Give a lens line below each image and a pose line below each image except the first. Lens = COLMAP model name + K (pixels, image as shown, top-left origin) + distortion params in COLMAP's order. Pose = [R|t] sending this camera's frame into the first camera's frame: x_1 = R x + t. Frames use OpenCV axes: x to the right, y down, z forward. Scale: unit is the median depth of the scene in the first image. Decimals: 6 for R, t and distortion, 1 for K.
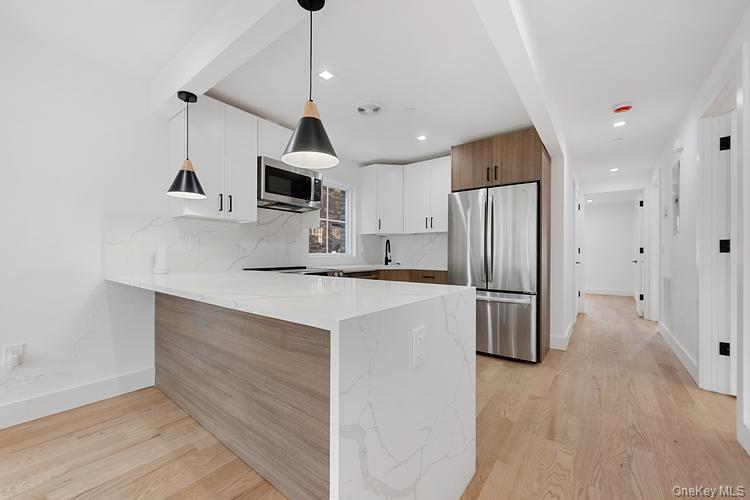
lens RADIAL K [[296.4, 0, 376.5], [0, 296.4, 252.0], [0, 0, 1]] dist [0.001622, 0.000174]
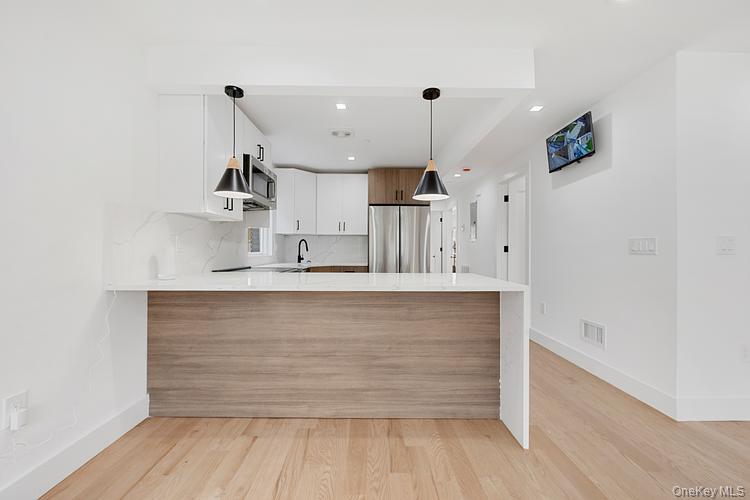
lens RADIAL K [[296.4, 0, 374.7], [0, 296.4, 245.3], [0, 0, 1]] dist [0.001622, 0.000174]
pose [[0.783586, 0.010898, 0.621188, -0.763609], [-0.005814, 0.999931, -0.010208, -0.018123], [-0.621256, 0.004387, 0.783595, -0.029503]]
